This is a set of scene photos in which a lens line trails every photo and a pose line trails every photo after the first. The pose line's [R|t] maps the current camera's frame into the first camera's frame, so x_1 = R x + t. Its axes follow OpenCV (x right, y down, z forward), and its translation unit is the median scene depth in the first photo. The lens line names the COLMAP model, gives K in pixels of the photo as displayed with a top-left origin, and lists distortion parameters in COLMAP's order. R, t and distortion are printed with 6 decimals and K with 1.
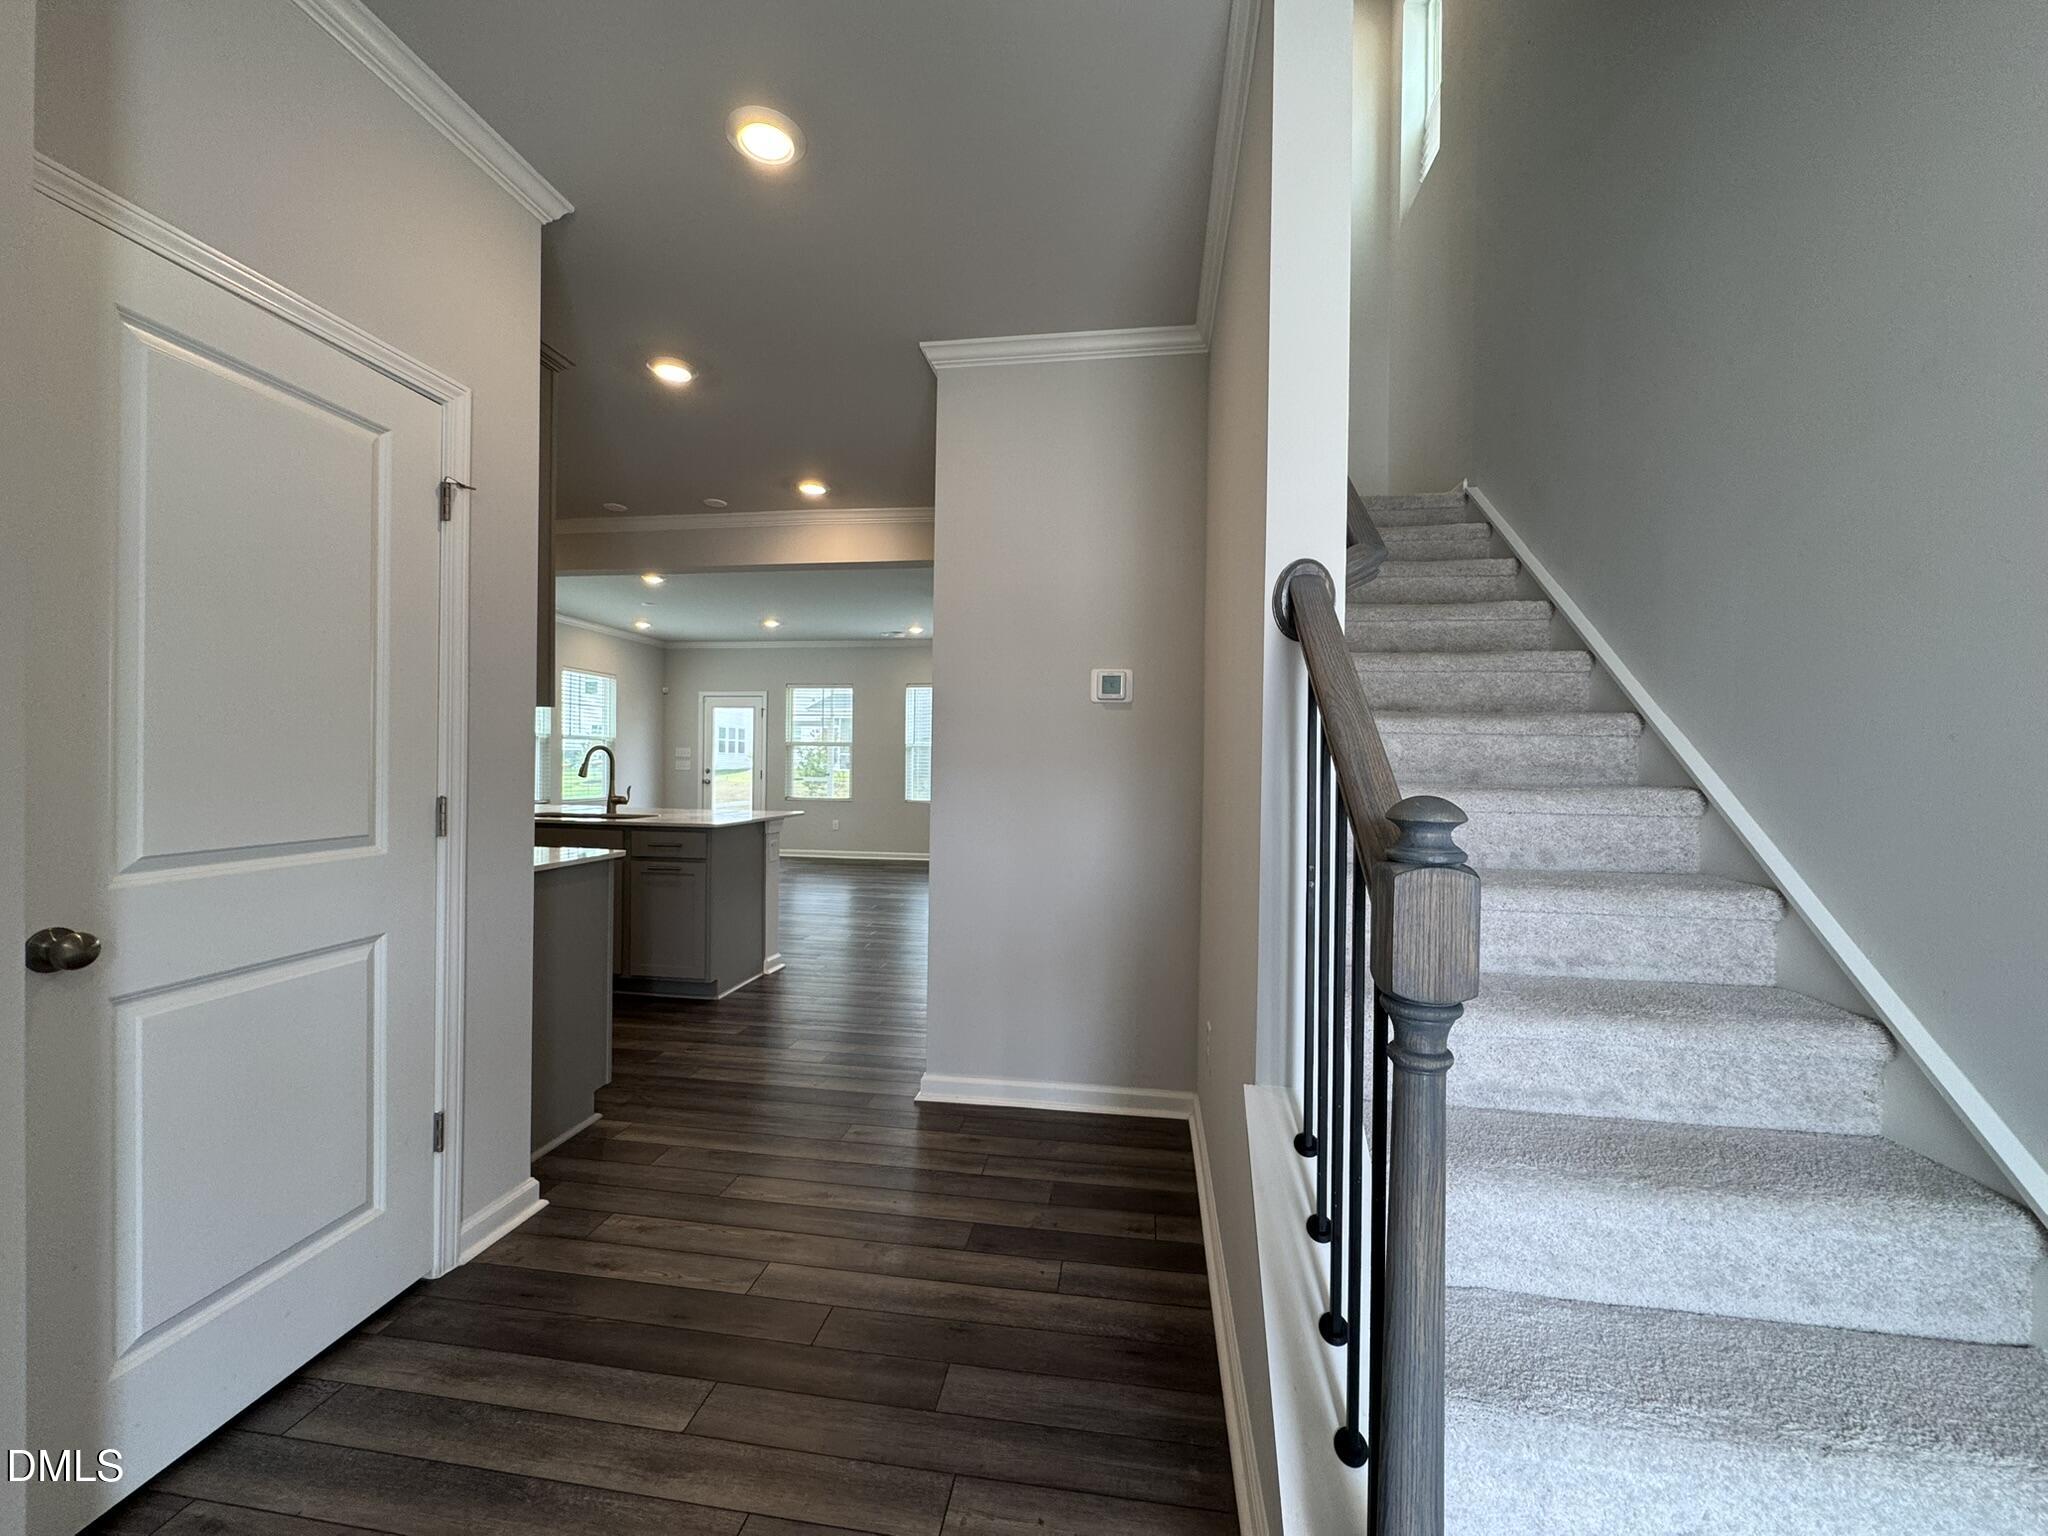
lens RADIAL K [[815.5, 0, 1016.3], [0, 815.5, 771.9], [0, 0, 1]] dist [-0.005096, 0.000606]
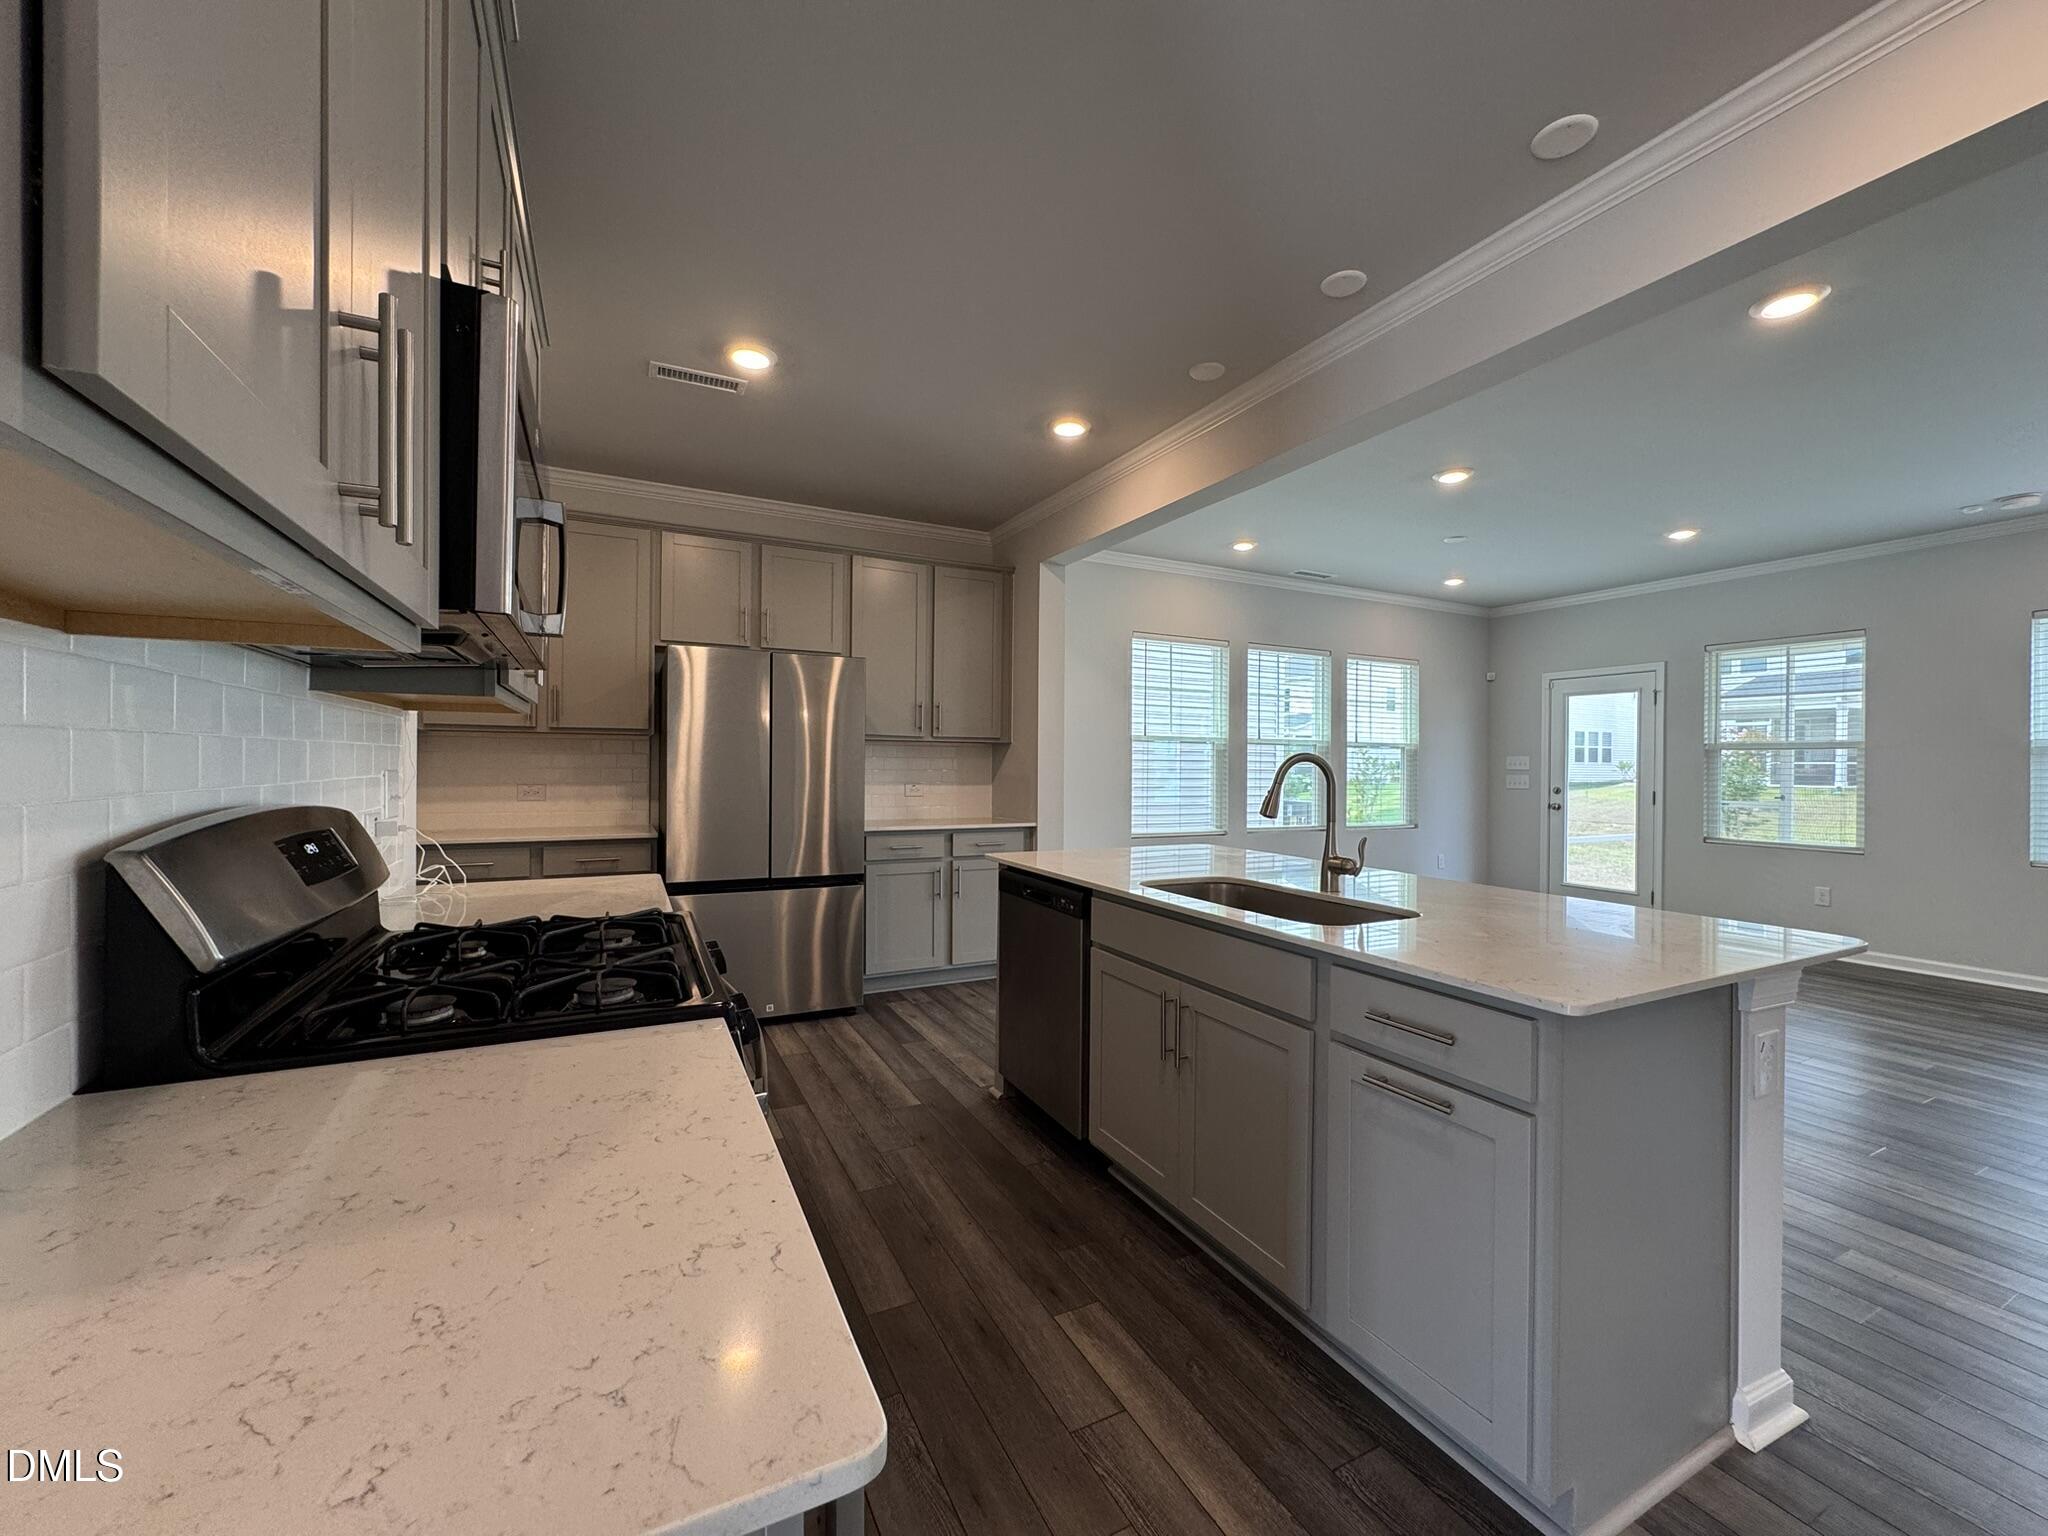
lens RADIAL K [[815.5, 0, 1017.5], [0, 815.5, 765.5], [0, 0, 1]] dist [-0.005096, 0.000606]
pose [[0.580717, -0.006072, -0.814083, -0.093649], [-0.010582, 0.999831, -0.015006, -0.007108], [0.814037, 0.017329, 0.580555, 0.255028]]
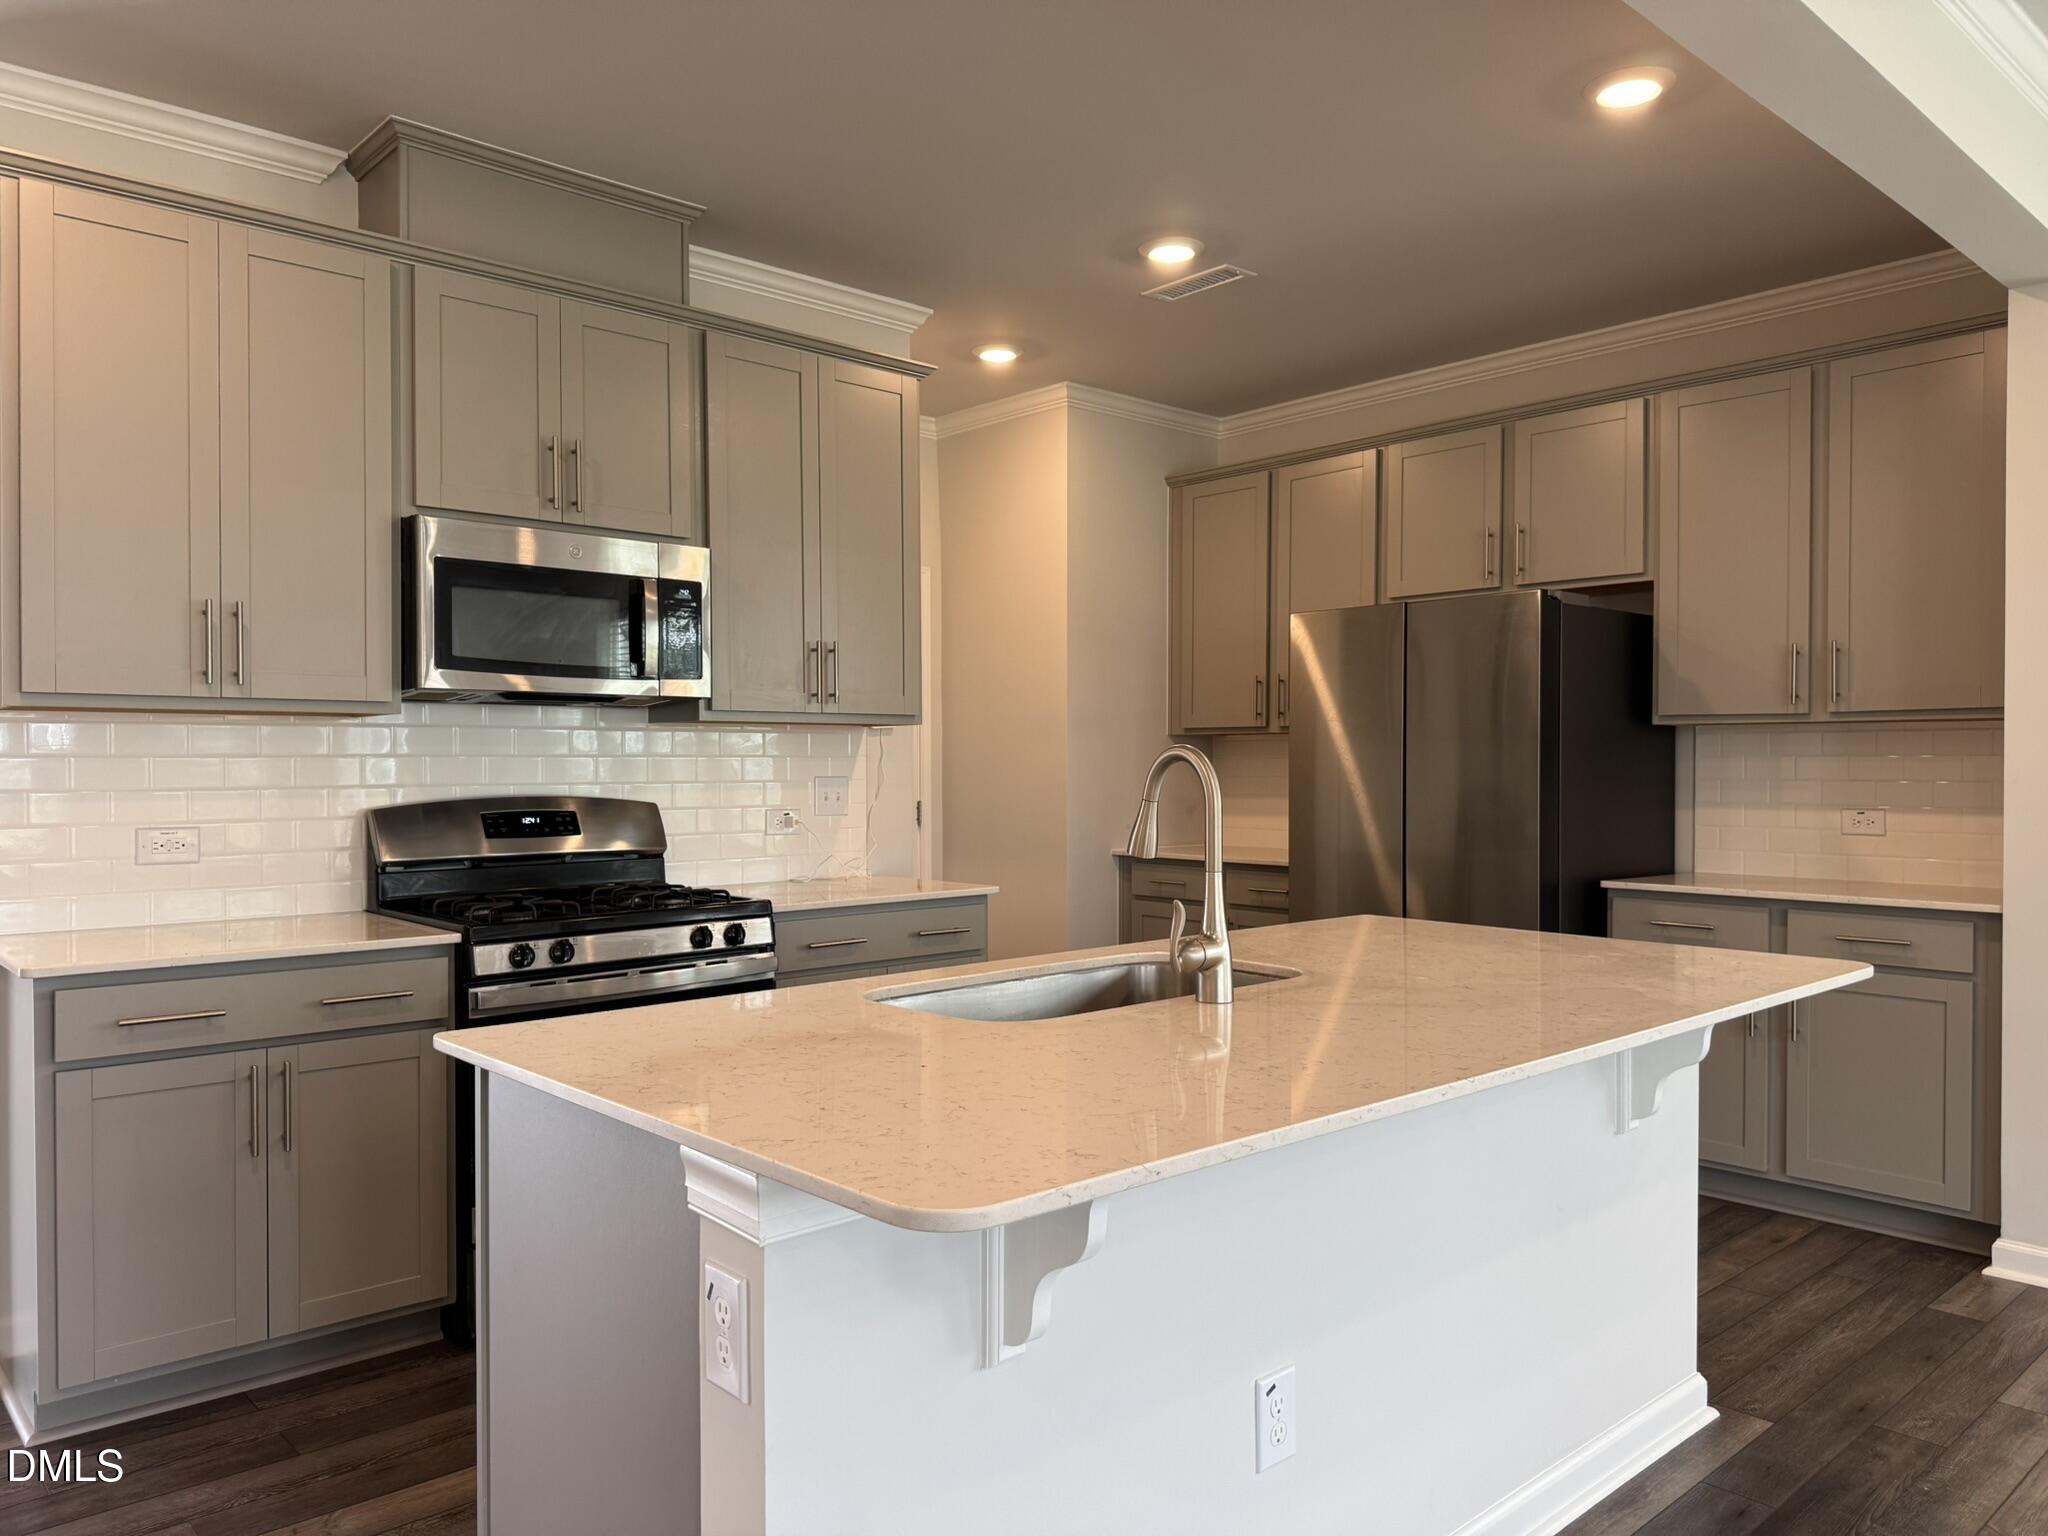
lens RADIAL K [[1426.8, 0, 1011.1], [0, 1426.8, 768.8], [0, 0, 1]] dist [-0.014110, -0.023058]
pose [[-0.646923, -0.007084, -0.762522, -0.052743], [-0.015242, 0.999877, 0.003641, -0.012115], [0.762403, 0.013978, -0.646952, 0.566017]]
